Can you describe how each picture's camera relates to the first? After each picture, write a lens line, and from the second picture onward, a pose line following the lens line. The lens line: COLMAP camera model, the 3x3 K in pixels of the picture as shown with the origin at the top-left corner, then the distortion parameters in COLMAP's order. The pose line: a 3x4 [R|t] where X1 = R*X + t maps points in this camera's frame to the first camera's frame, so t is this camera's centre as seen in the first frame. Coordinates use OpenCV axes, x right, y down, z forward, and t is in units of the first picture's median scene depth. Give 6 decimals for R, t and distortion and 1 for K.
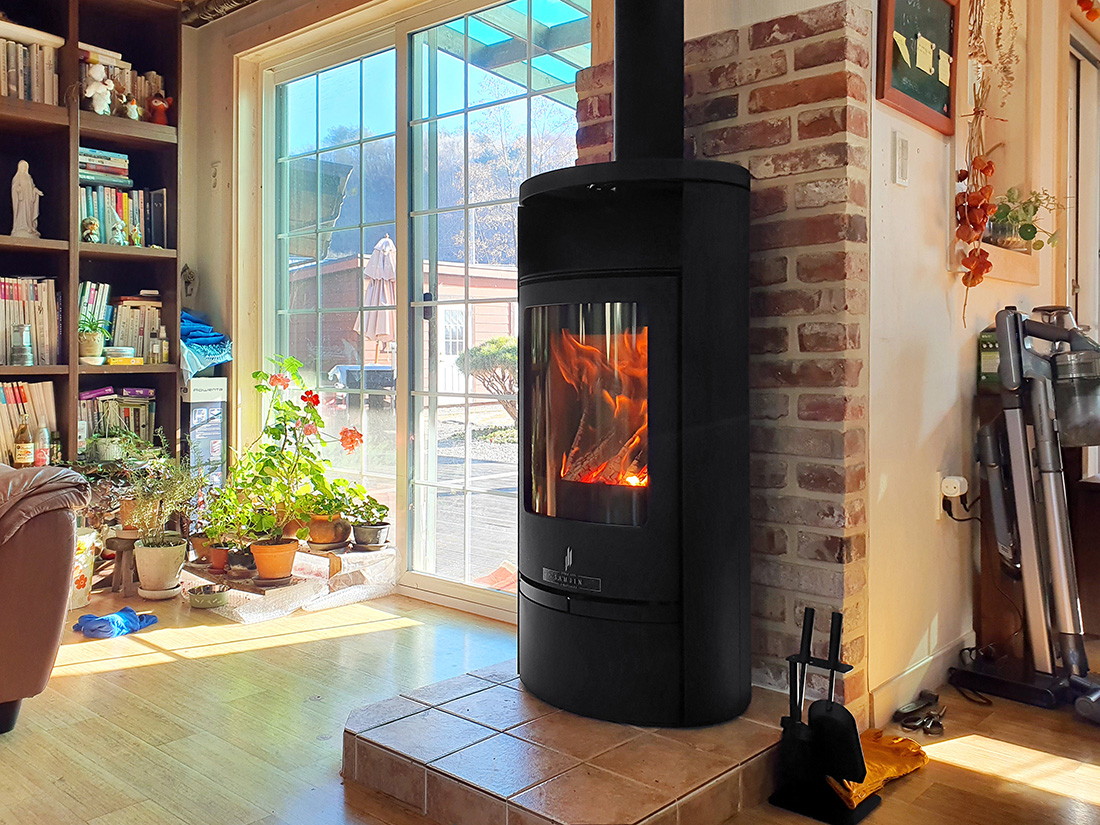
lens RADIAL K [[962.5, 0, 529.2], [0, 962.5, 356.0], [0, 0, 1]] dist [-0.019334, 0.010868]
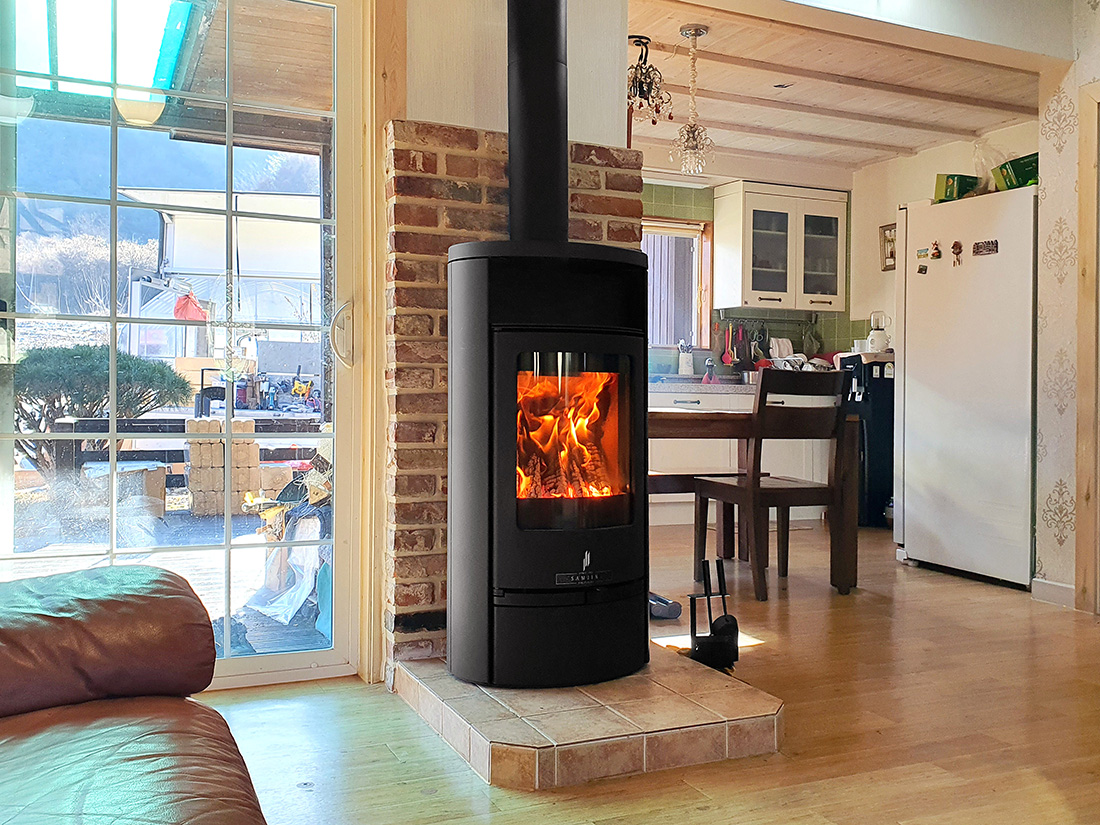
lens RADIAL K [[923.7, 0, 615.7], [0, 923.7, 382.2], [0, 0, 1]] dist [0.079210, -0.128468]
pose [[0.395085, 0.014779, 0.918526, -0.763793], [-0.018778, 0.999792, -0.008009, -0.006510], [-0.918453, -0.014084, 0.395280, 0.369005]]
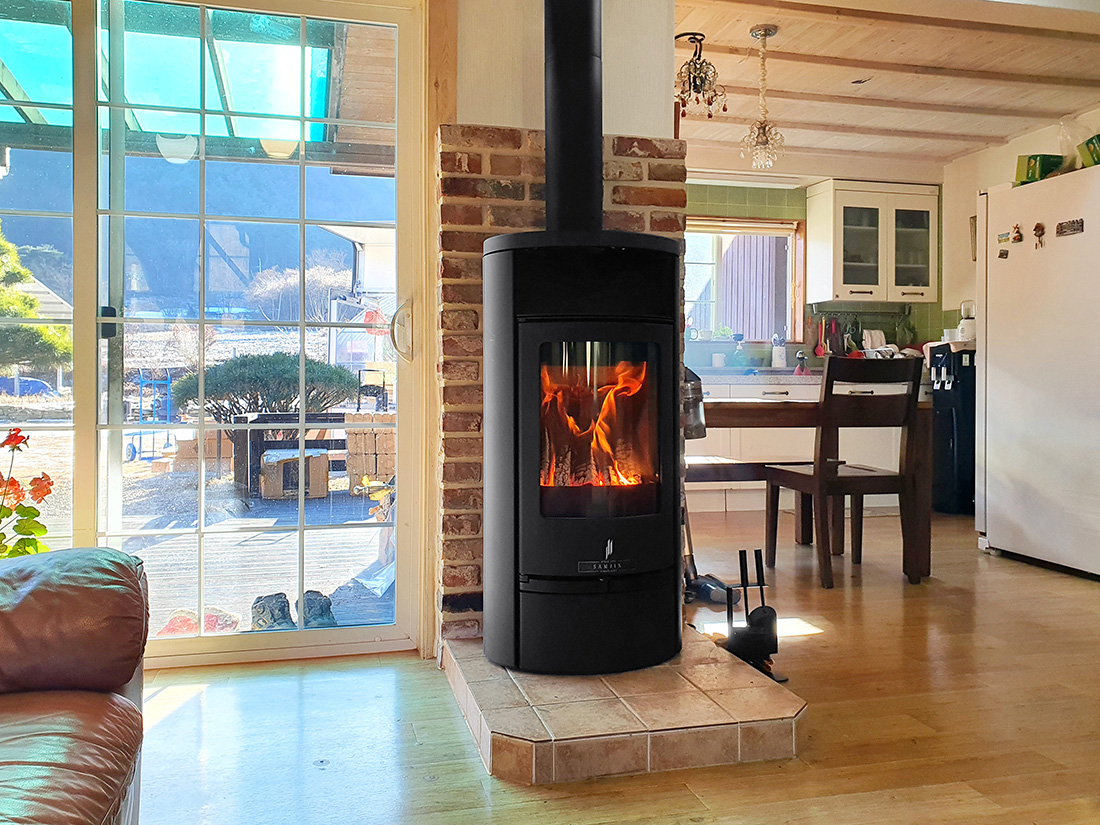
lens RADIAL K [[827.6, 0, 597.4], [0, 827.6, 383.5], [0, 0, 1]] dist [0.019493, 0.004237]
pose [[0.544450, 0.002464, 0.838790, -0.630858], [-0.005195, 0.999986, 0.000435, -0.000583], [-0.838777, -0.004595, 0.544455, 0.326569]]
